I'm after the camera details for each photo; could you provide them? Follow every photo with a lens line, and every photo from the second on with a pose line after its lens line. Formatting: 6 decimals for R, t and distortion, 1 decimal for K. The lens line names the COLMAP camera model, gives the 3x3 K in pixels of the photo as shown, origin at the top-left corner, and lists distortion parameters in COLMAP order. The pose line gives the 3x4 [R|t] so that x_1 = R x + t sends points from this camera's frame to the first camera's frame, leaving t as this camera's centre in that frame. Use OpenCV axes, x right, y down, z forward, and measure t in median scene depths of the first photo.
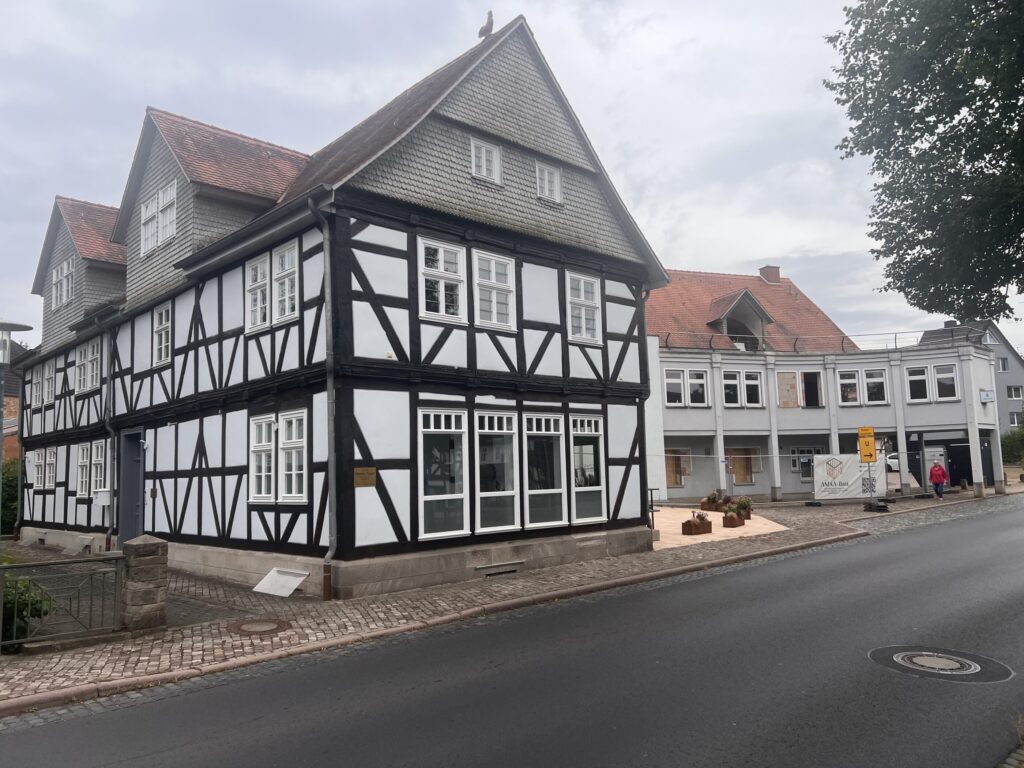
lens RADIAL K [[769.3, 0, 512.0], [0, 769.3, 384.0], [0, 0, 1]] dist [-0.001416, -0.001218]
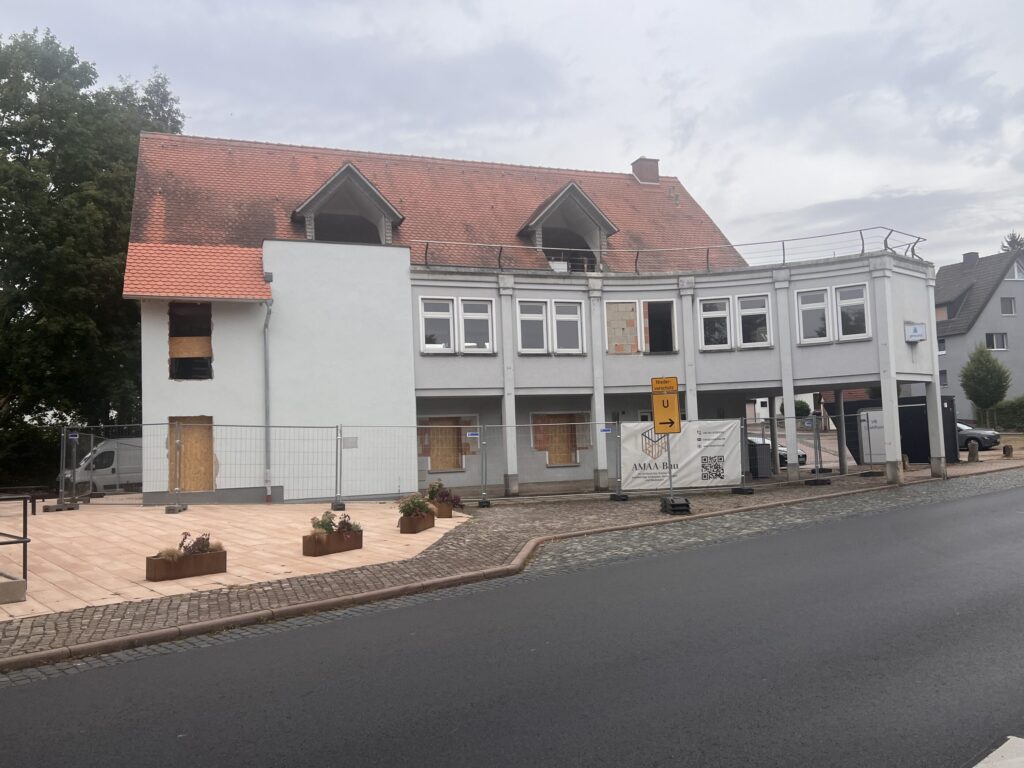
lens RADIAL K [[840.5, 0, 512.0], [0, 840.5, 384.0], [0, 0, 1]] dist [0.008929, -0.006360]
pose [[0.999104, -0.011952, -0.040593, 0.294110], [0.013736, 0.998939, 0.043960, 0.023619], [0.040024, -0.044479, 0.998208, 0.251792]]
